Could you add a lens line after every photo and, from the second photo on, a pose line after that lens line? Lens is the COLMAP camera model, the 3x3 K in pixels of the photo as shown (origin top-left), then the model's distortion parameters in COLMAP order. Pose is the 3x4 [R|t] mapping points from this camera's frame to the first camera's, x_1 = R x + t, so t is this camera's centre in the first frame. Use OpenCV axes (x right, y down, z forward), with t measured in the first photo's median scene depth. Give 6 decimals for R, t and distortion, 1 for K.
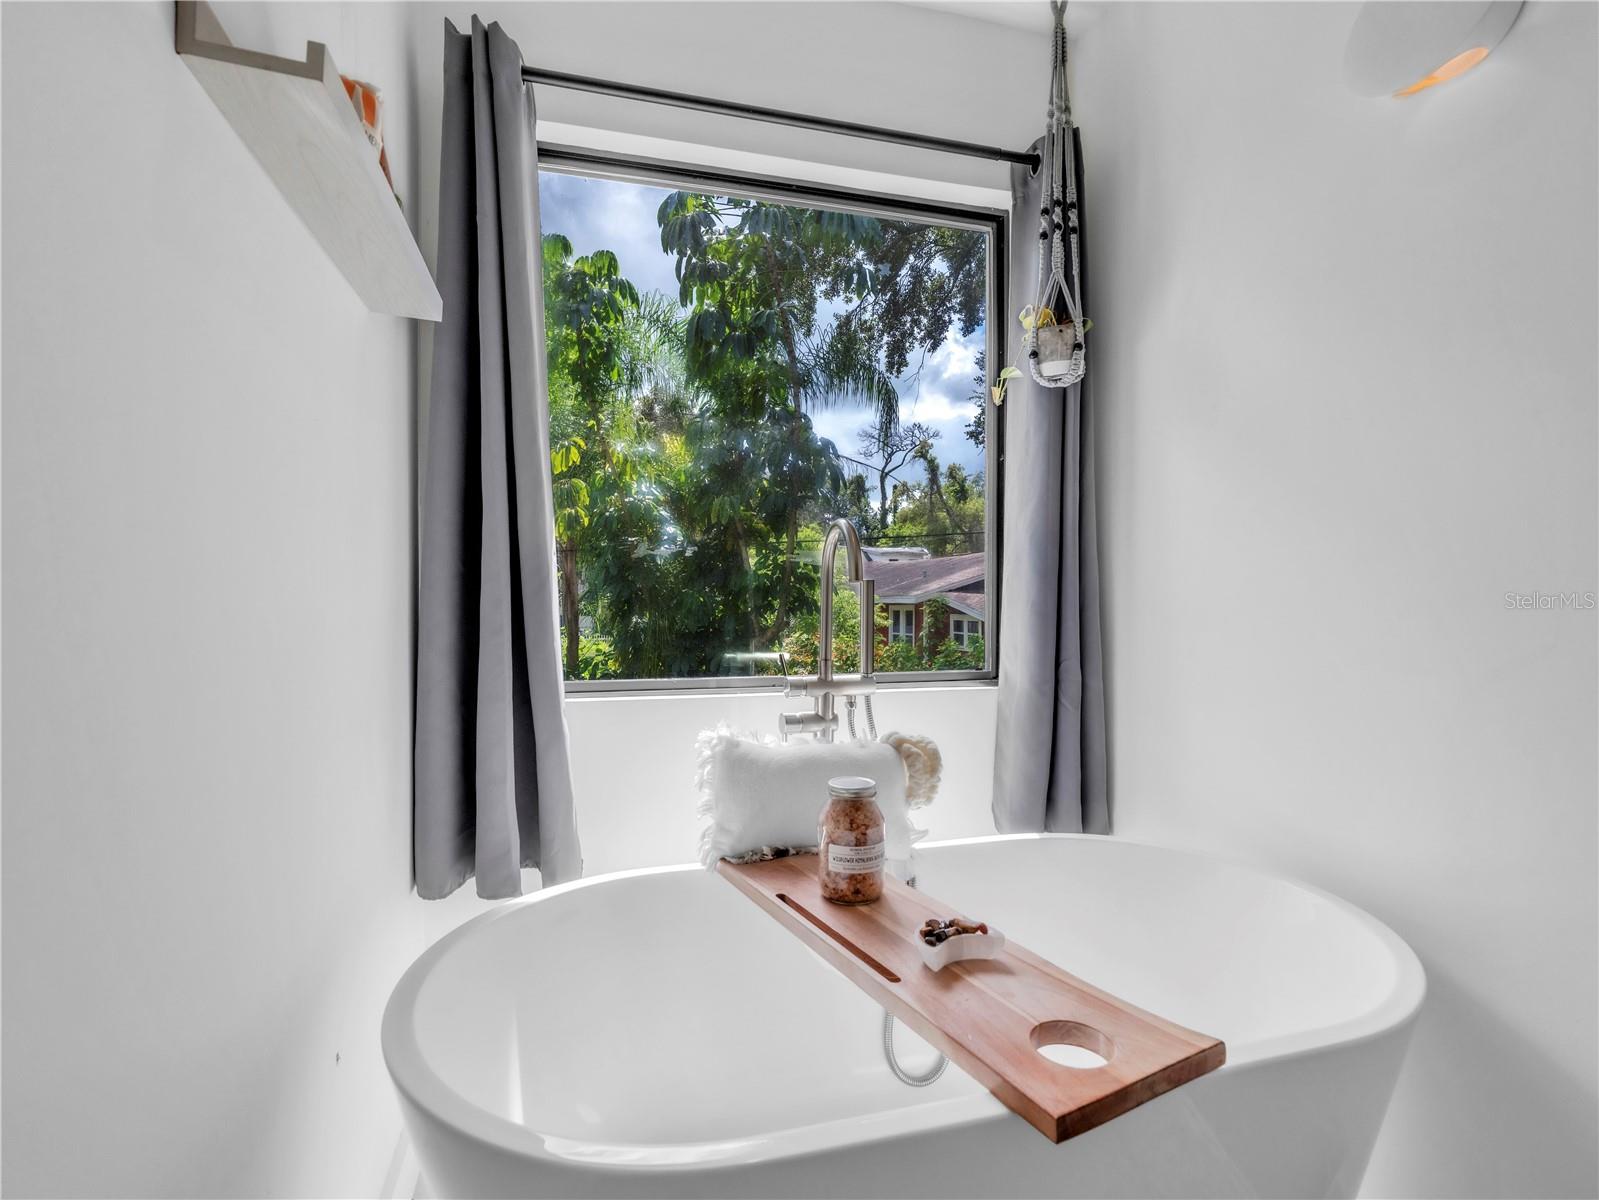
lens RADIAL K [[789.4, 0, 799.5], [0, 789.4, 600.0], [0, 0, 1]] dist [-0.005638, 0.000732]
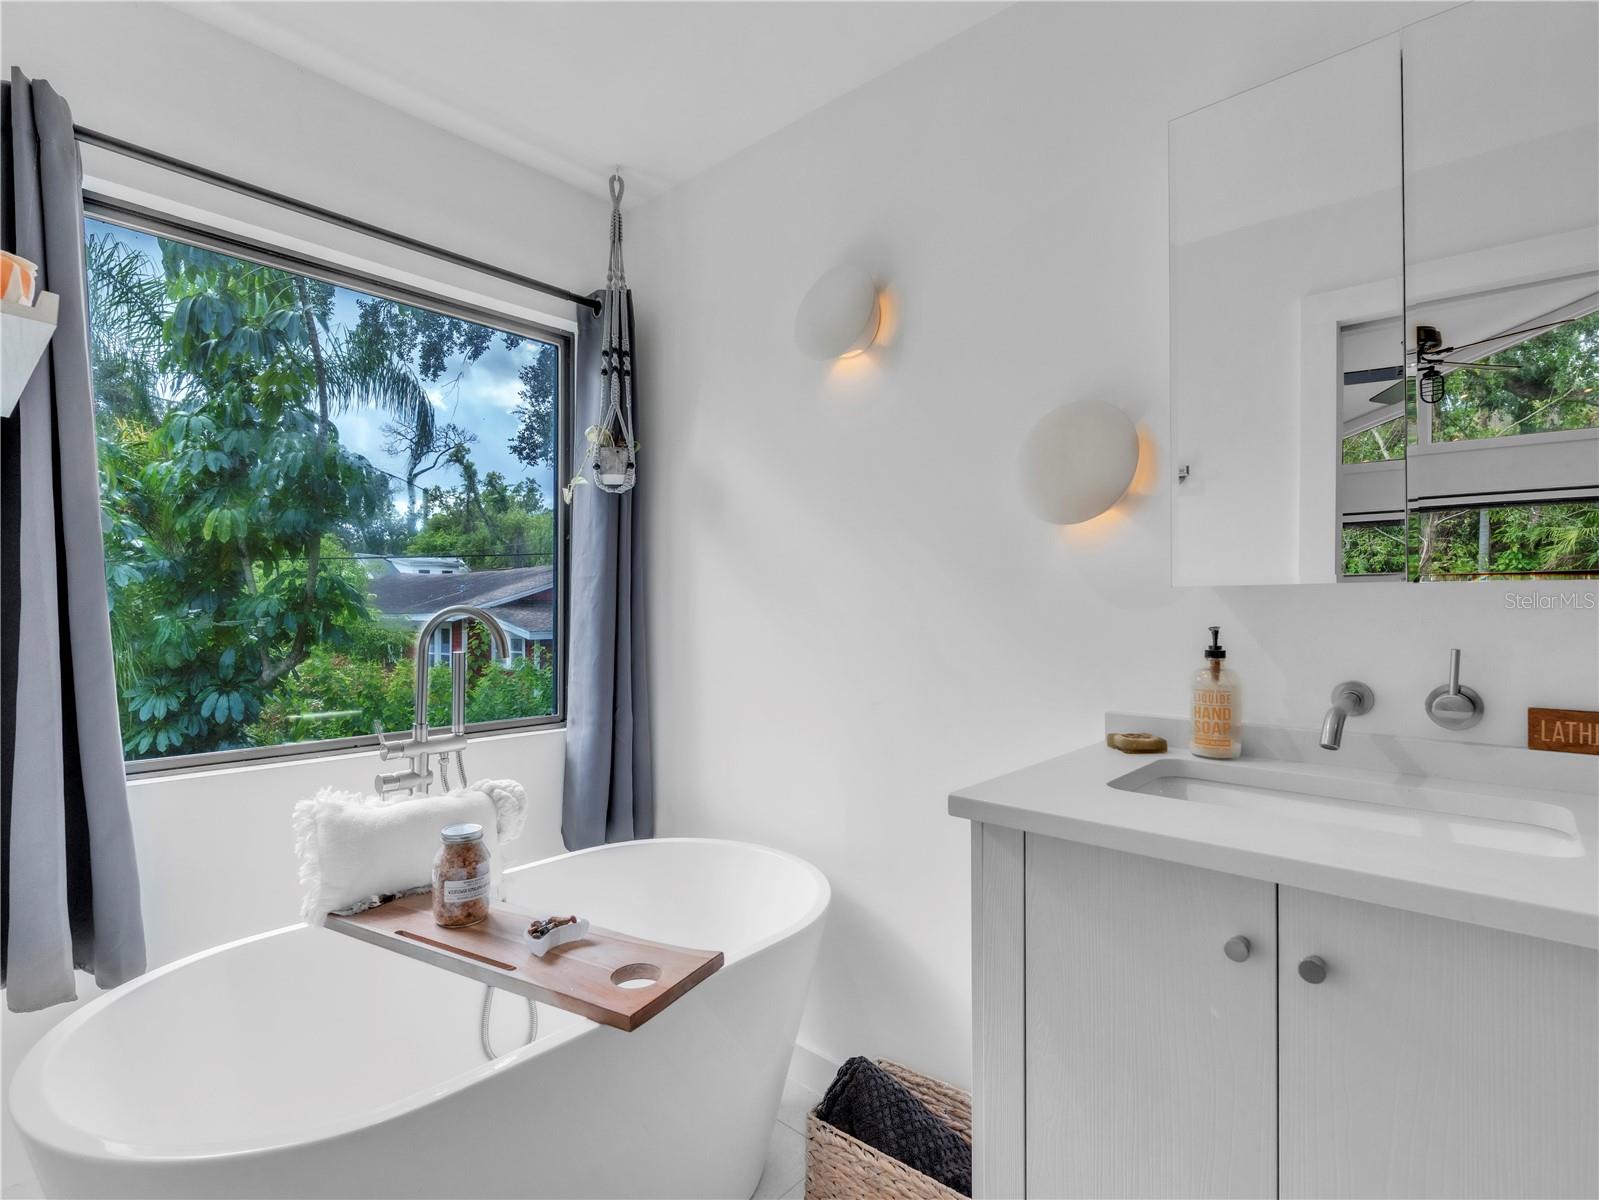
lens RADIAL K [[789.4, 0, 799.5], [0, 789.4, 600.0], [0, 0, 1]] dist [-0.005638, 0.000732]
pose [[0.845038, 0.004174, 0.534689, -0.103637], [0.004799, 0.999870, -0.015390, -0.075601], [-0.534684, 0.015571, 0.844909, -0.238951]]
